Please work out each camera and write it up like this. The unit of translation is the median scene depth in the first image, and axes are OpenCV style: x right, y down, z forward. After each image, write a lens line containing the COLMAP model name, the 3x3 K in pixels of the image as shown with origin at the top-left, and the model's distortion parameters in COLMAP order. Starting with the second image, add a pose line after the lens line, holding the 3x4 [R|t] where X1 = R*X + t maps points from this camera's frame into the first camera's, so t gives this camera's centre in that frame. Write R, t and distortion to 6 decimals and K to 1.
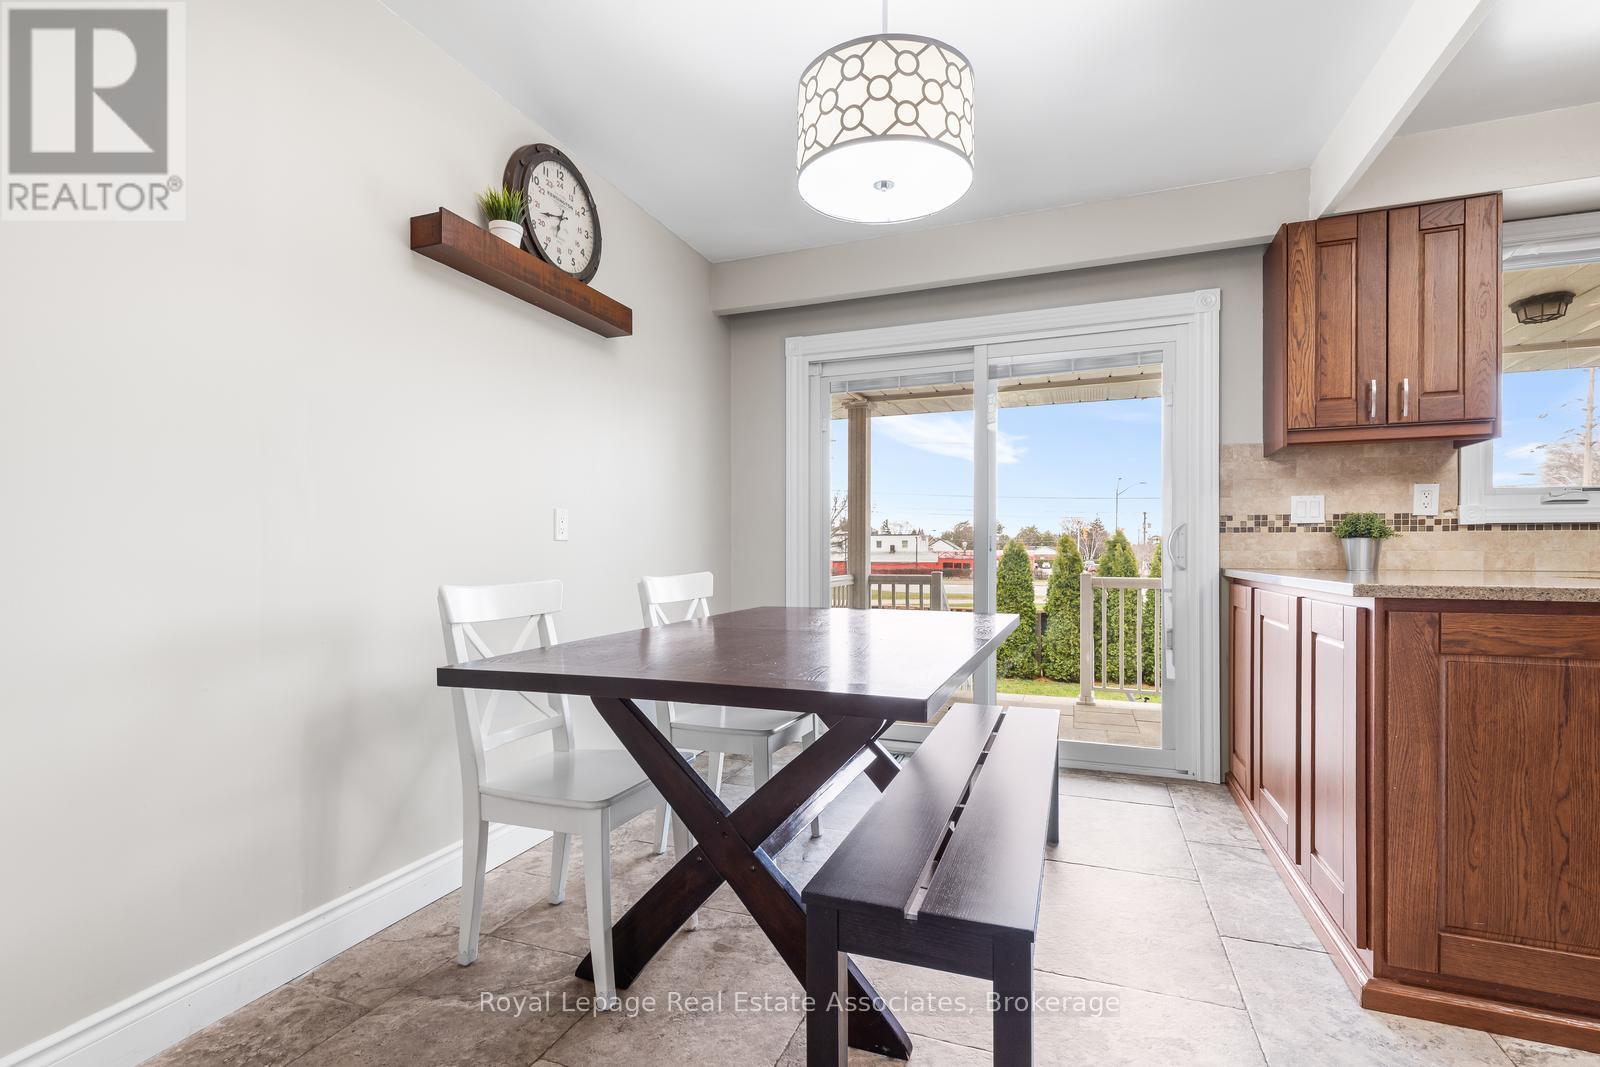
lens RADIAL K [[734.8, 0, 793.2], [0, 734.8, 553.9], [0, 0, 1]] dist [0.000639, 0.000219]
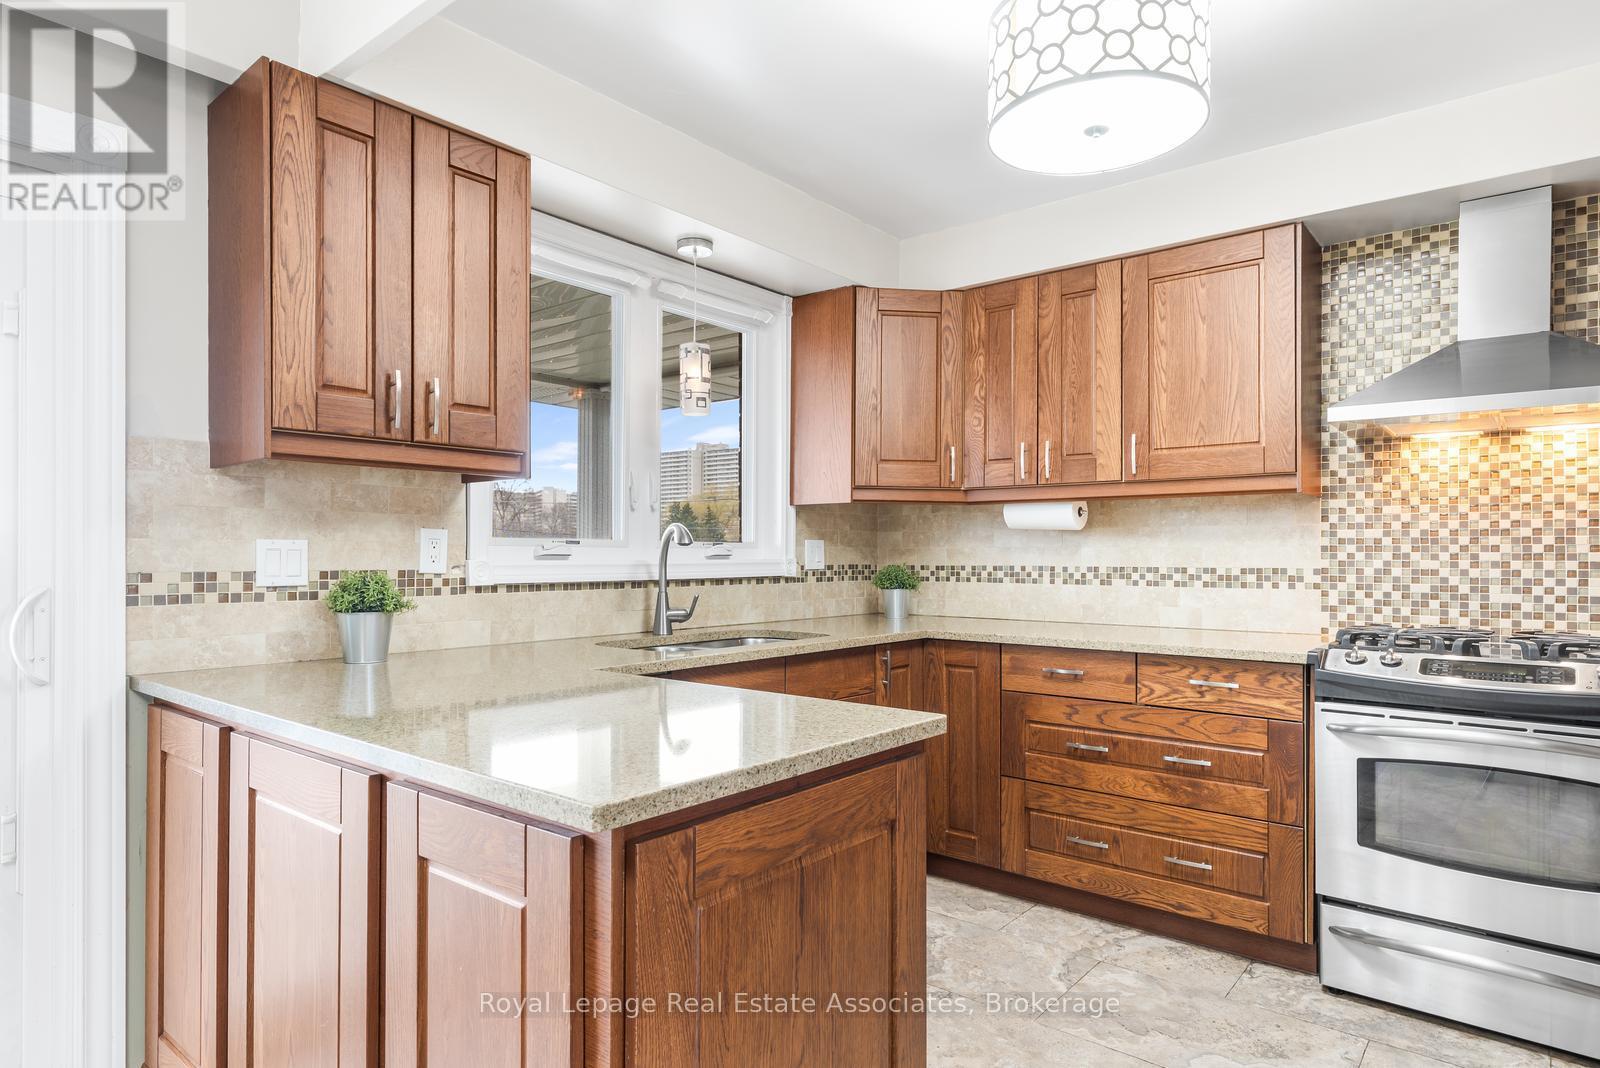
lens RADIAL K [[912.4, 0, 802.8], [0, 912.4, 551.6], [0, 0, 1]] dist [0.003513, 0.001451]
pose [[0.311906, 0.003458, 0.950107, 0.133855], [0.000900, 0.999992, -0.003935, -0.069666], [-0.950113, 0.002082, 0.311900, 0.386820]]
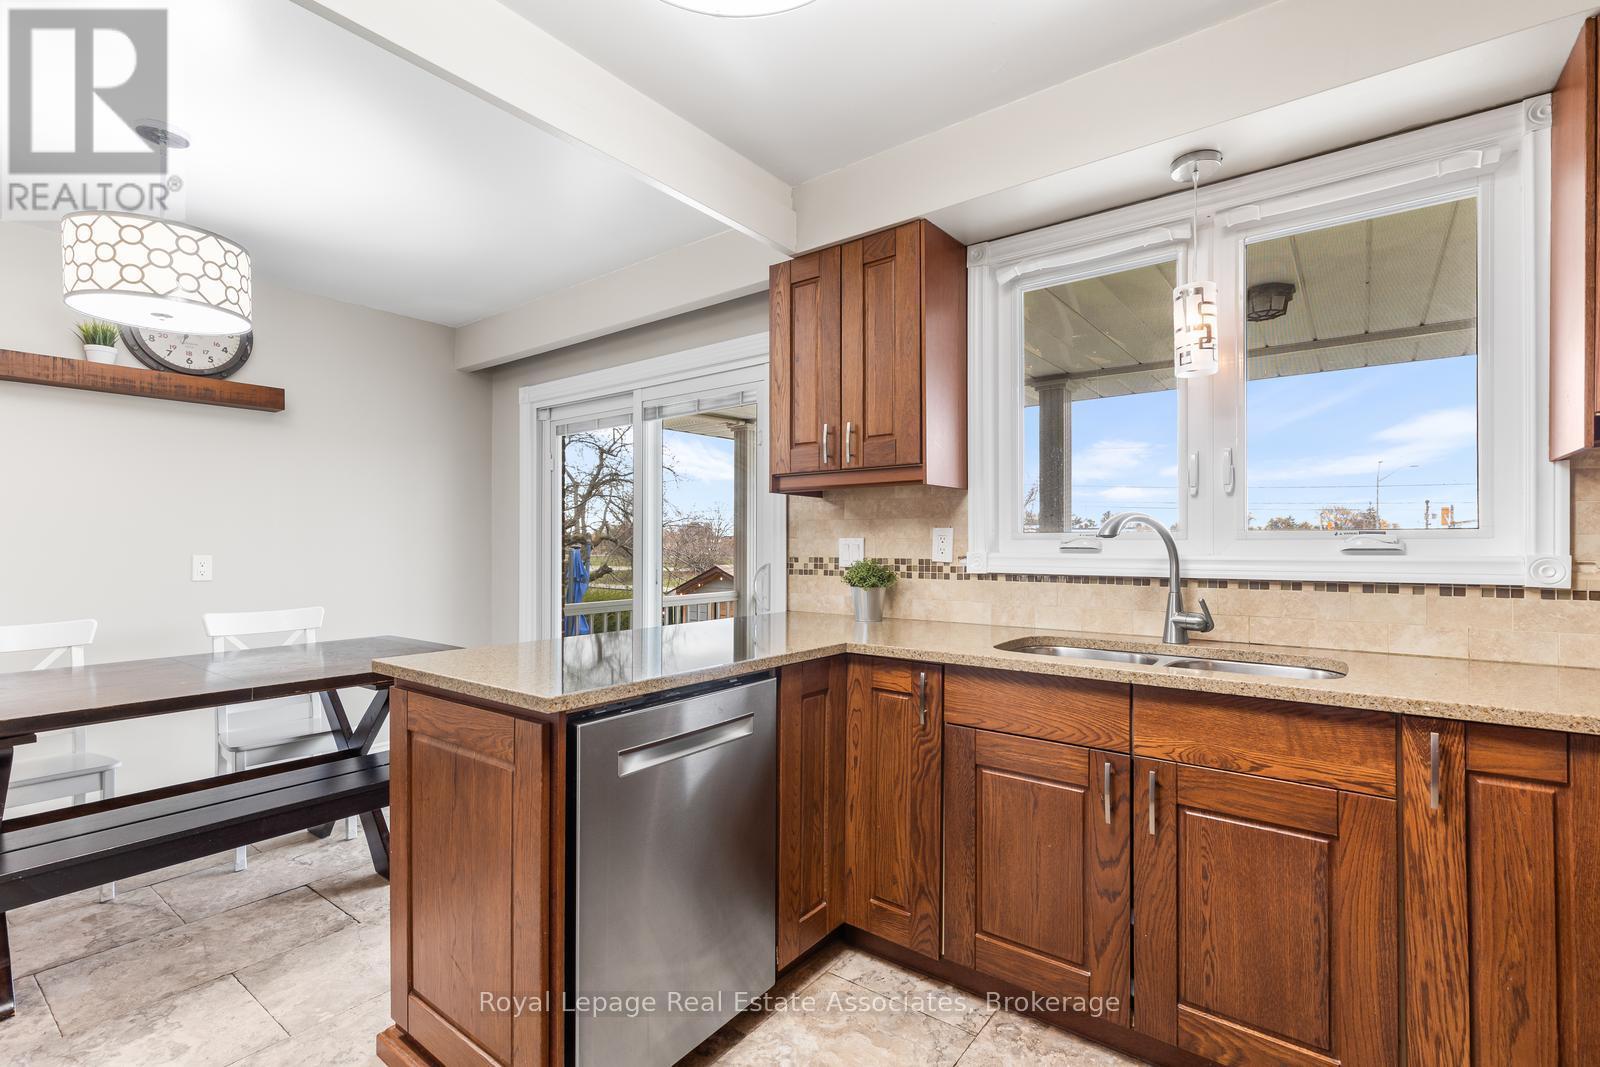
lens RADIAL K [[734.8, 0, 805.3], [0, 734.8, 540.9], [0, 0, 1]] dist [0.000639, 0.000219]
pose [[0.960074, -0.000996, -0.279744, 0.955812], [-0.001037, 0.999974, -0.007119, -0.072355], [0.279744, 0.007125, 0.960048, 0.071316]]
